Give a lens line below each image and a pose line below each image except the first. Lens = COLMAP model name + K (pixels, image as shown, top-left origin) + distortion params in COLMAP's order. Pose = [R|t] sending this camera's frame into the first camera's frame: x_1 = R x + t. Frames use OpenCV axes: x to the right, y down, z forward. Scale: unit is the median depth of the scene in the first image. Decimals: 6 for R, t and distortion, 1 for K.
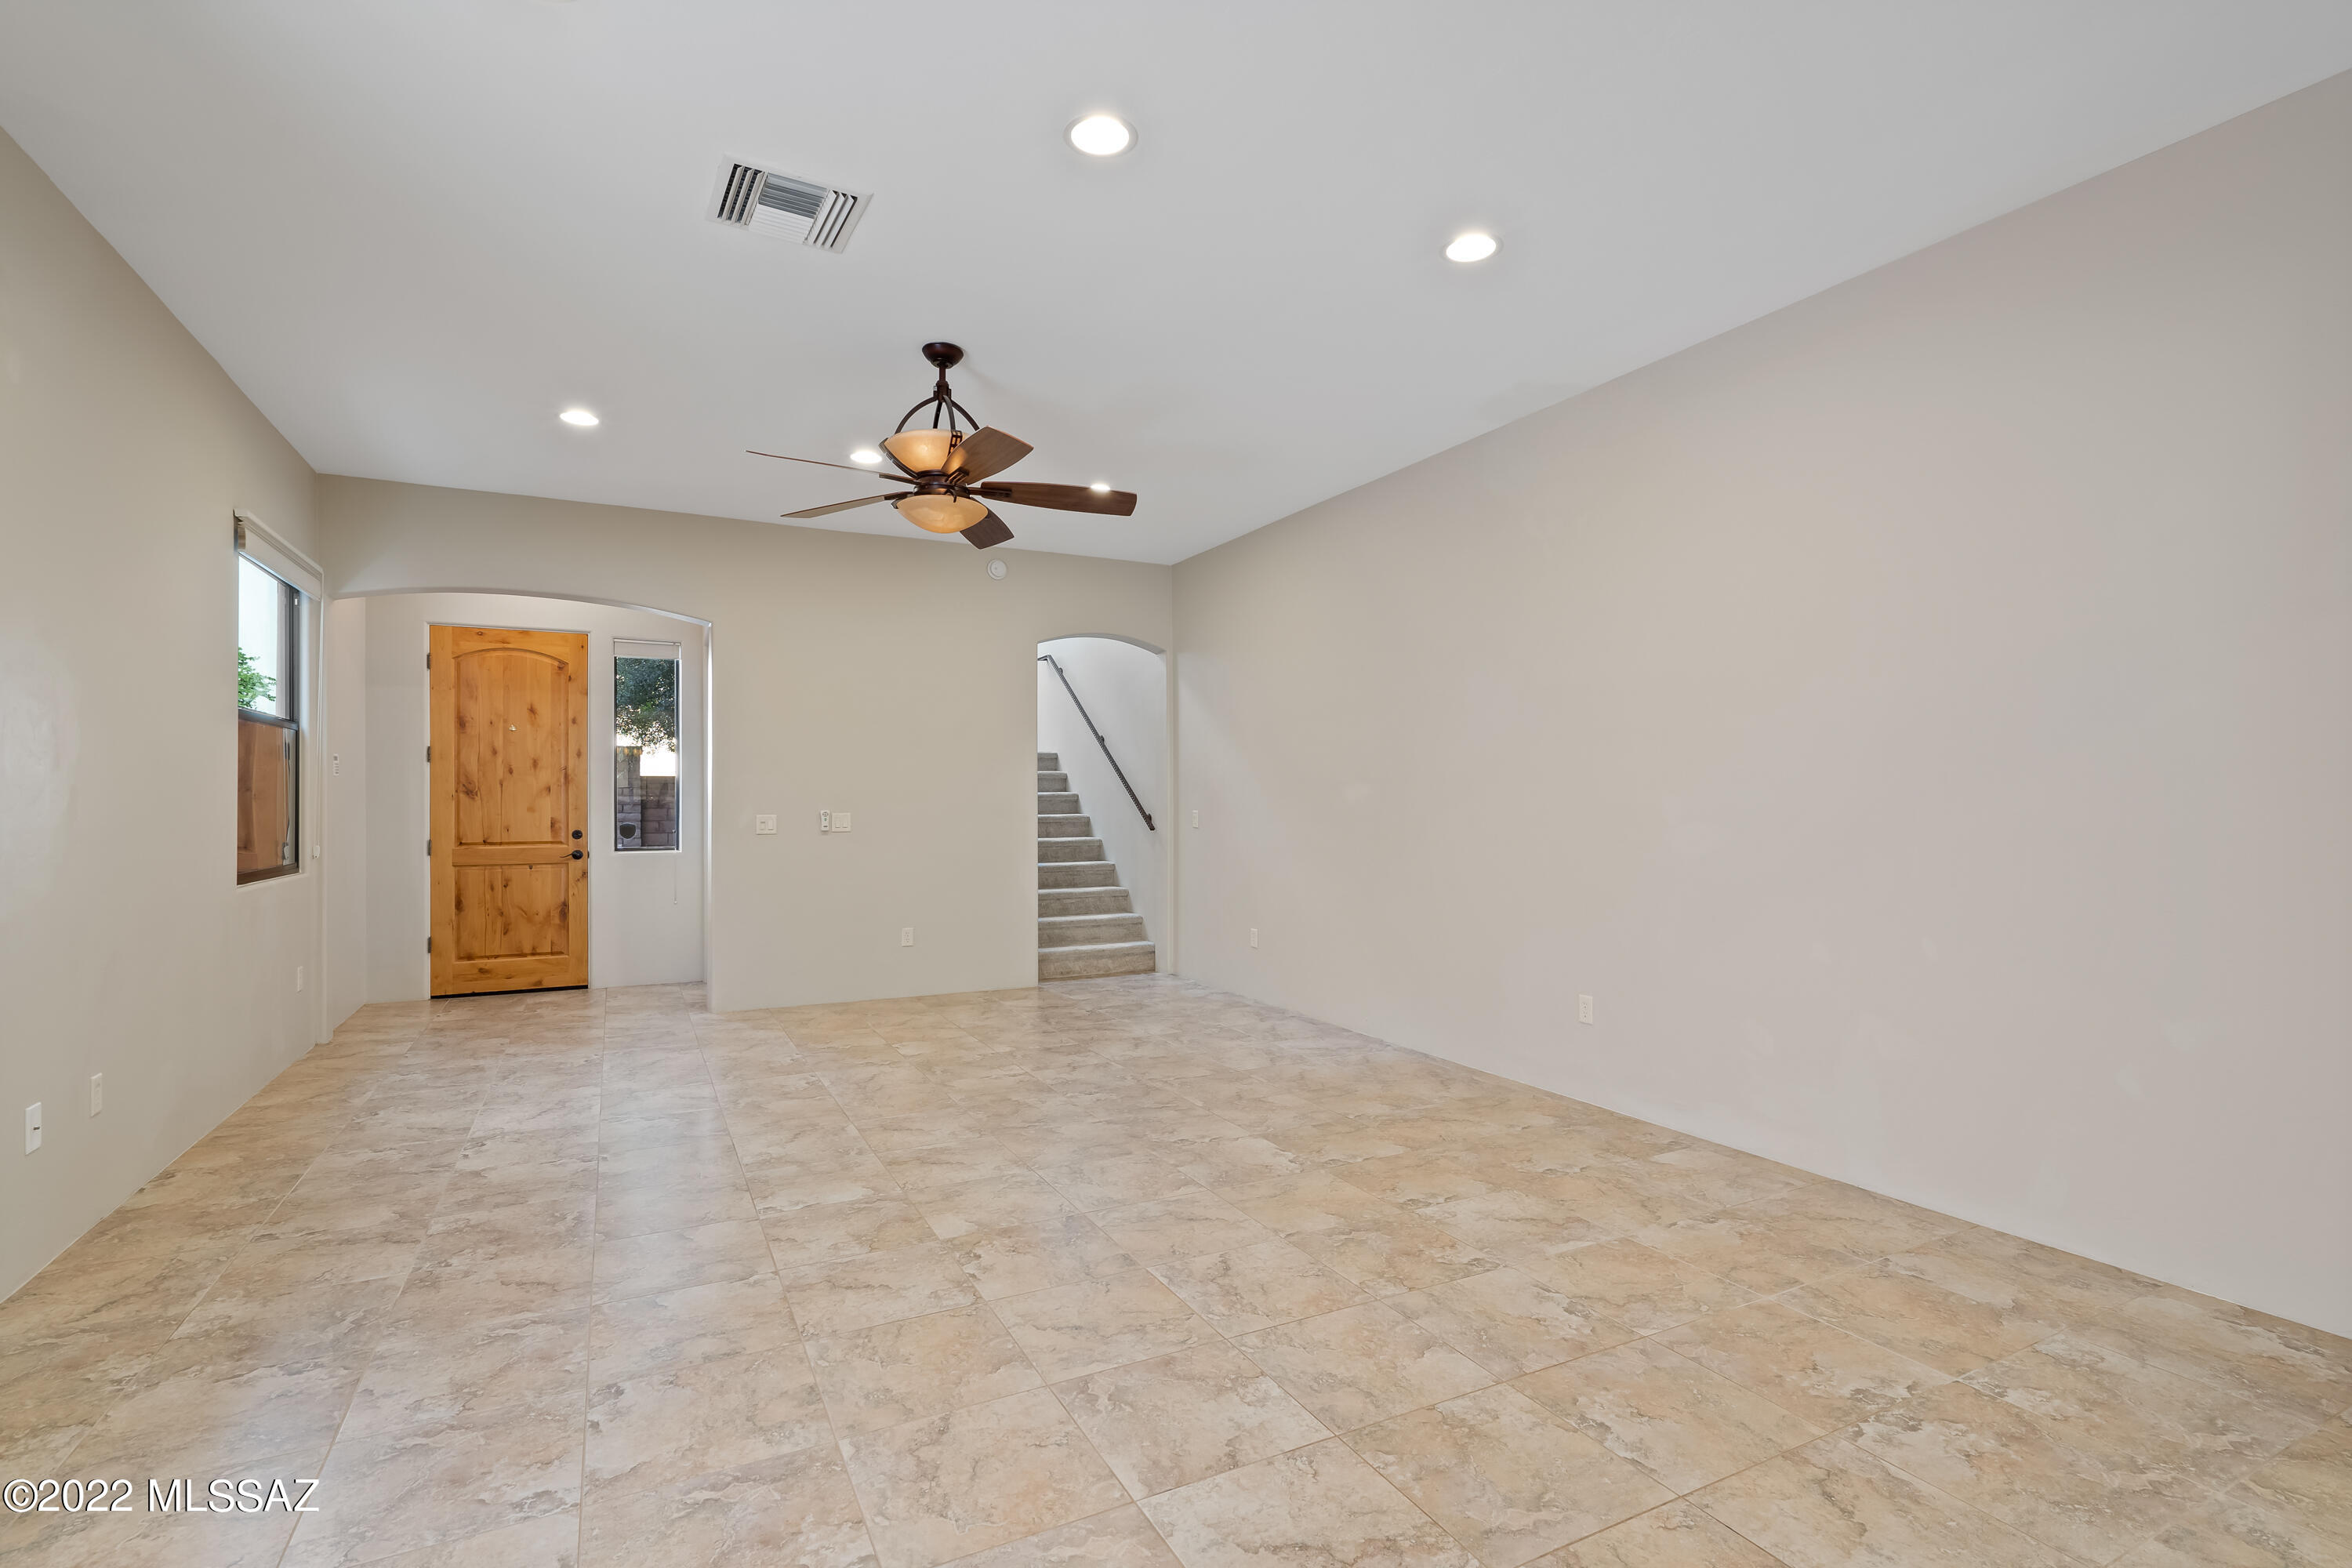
lens RADIAL K [[1089.8, 0, 1170.0], [0, 1089.8, 800.5], [0, 0, 1]] dist [-0.002728, 0.000364]
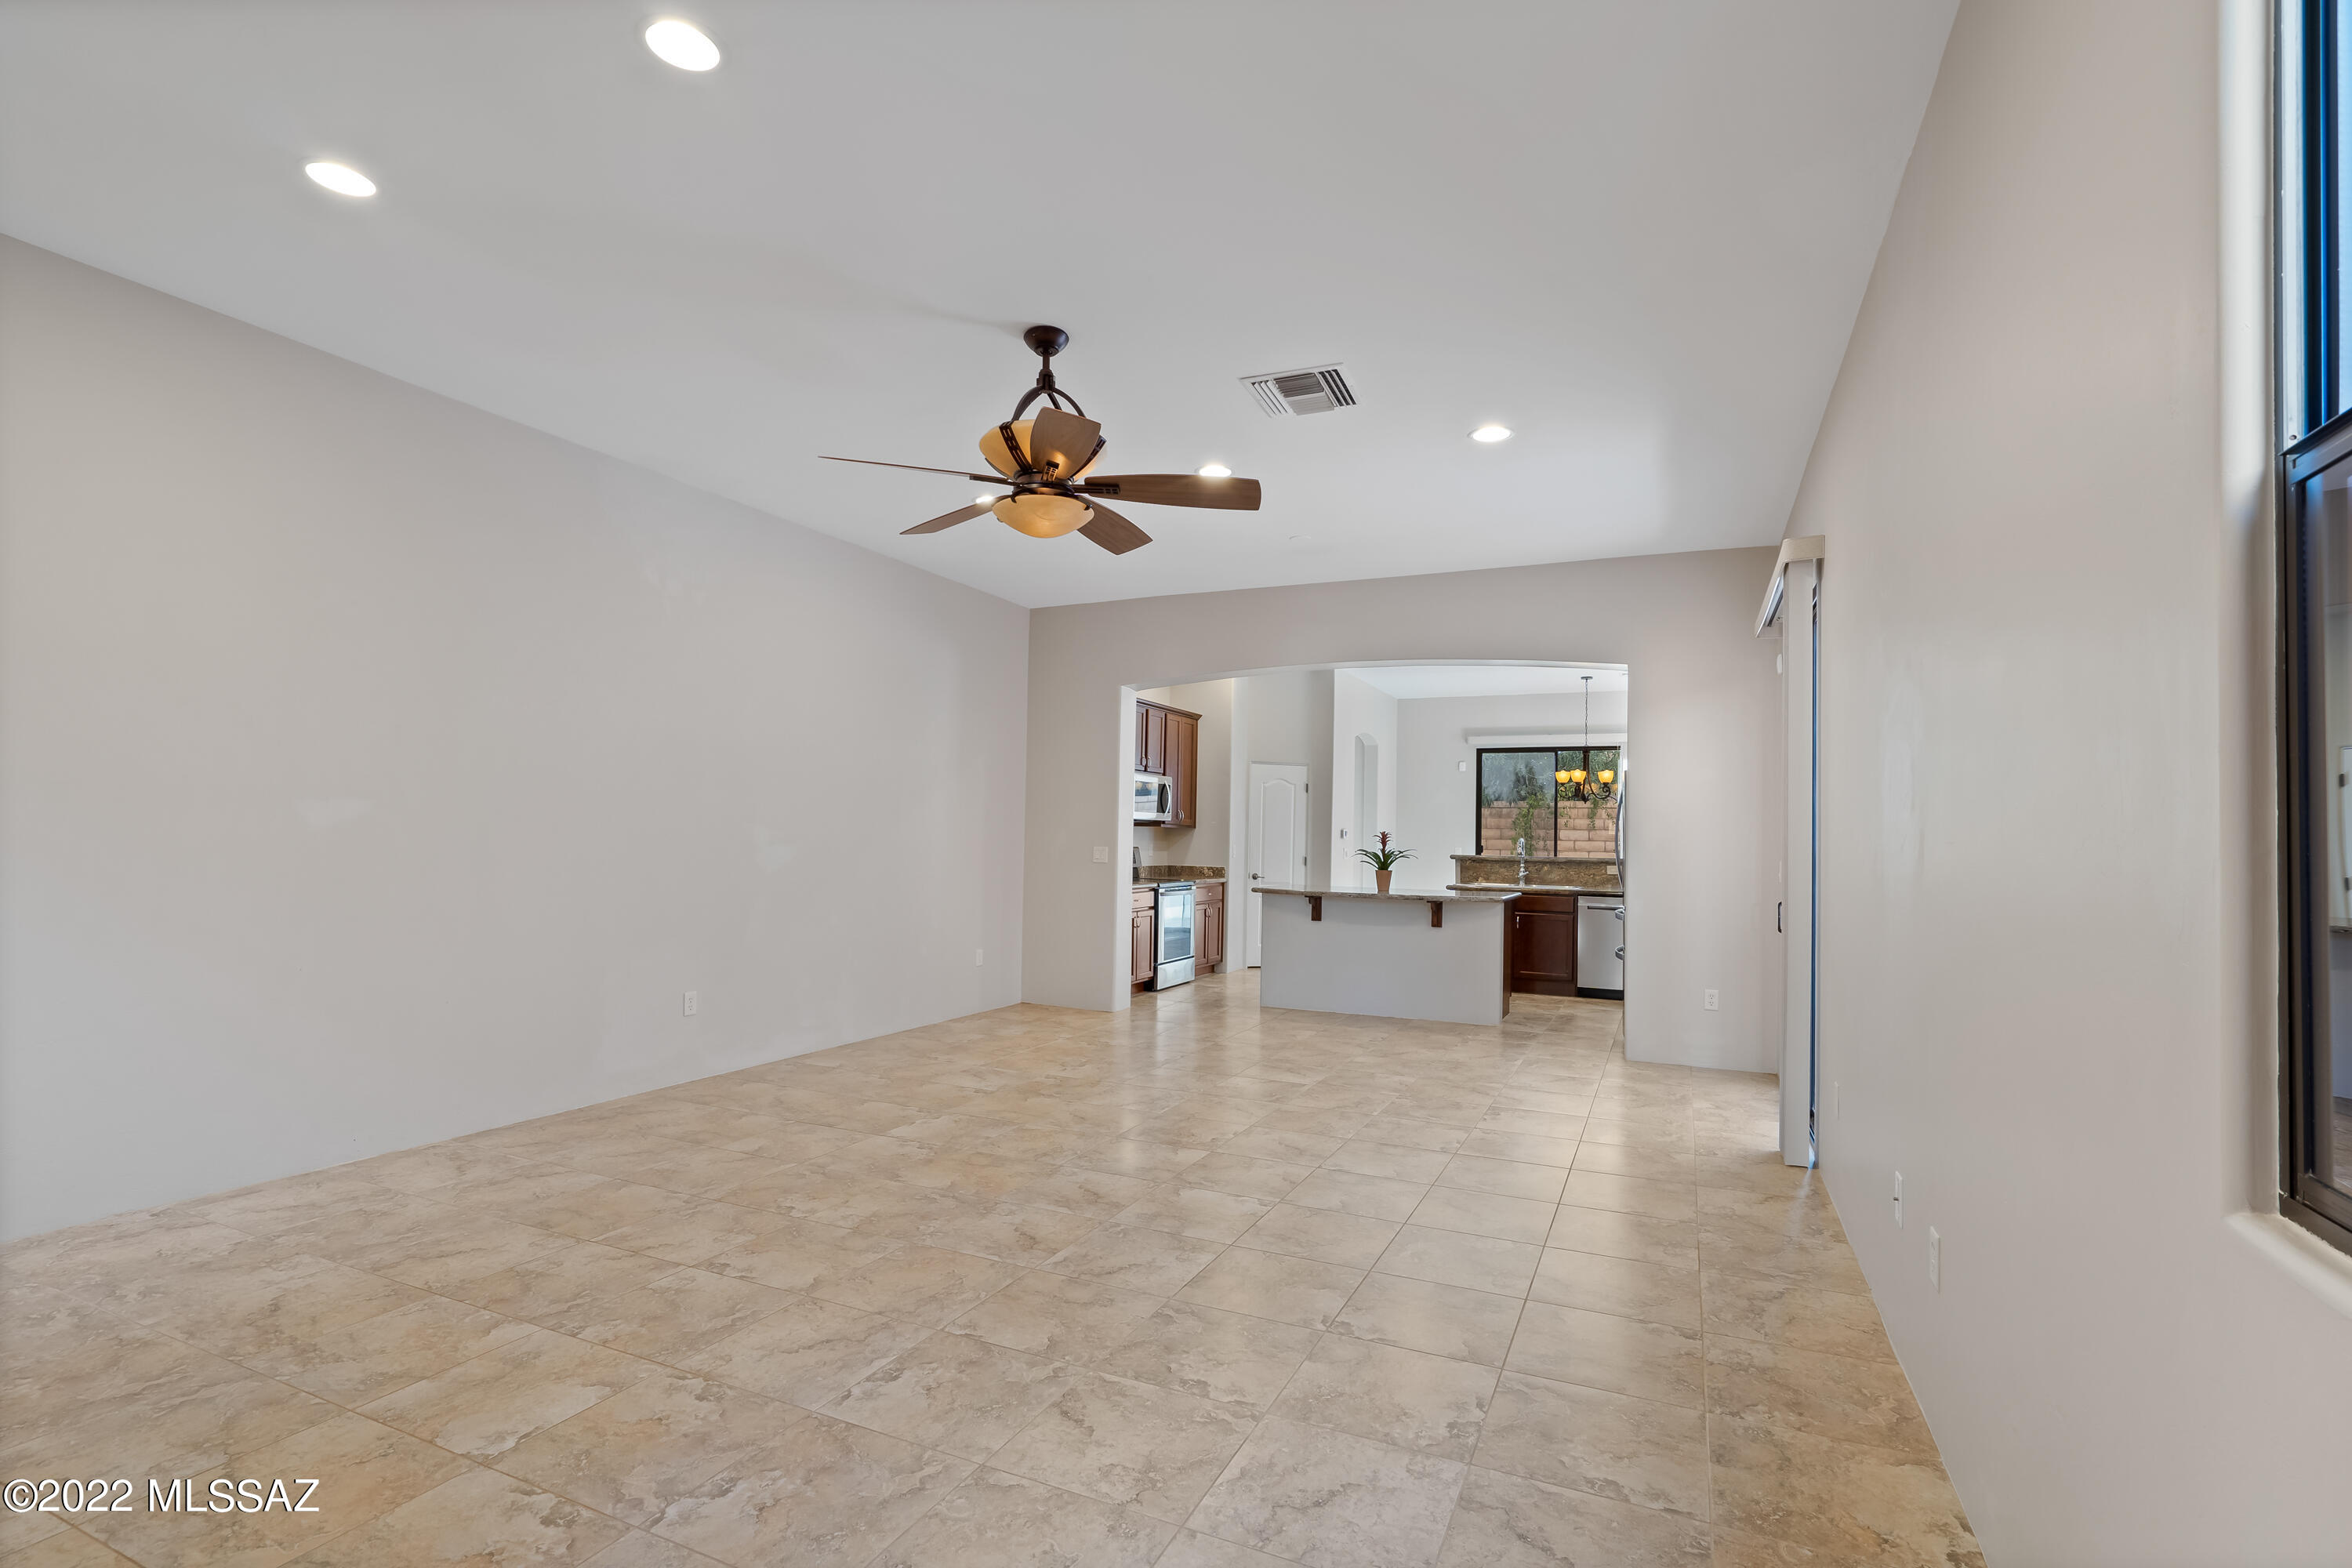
lens RADIAL K [[1089.8, 0, 1173.7], [0, 1089.8, 788.4], [0, 0, 1]] dist [-0.002728, 0.000364]
pose [[-0.614548, 0.025591, 0.788464, -1.054034], [-0.018352, 0.998739, -0.046720, 0.001959], [-0.788666, -0.043181, -0.613304, 1.556093]]
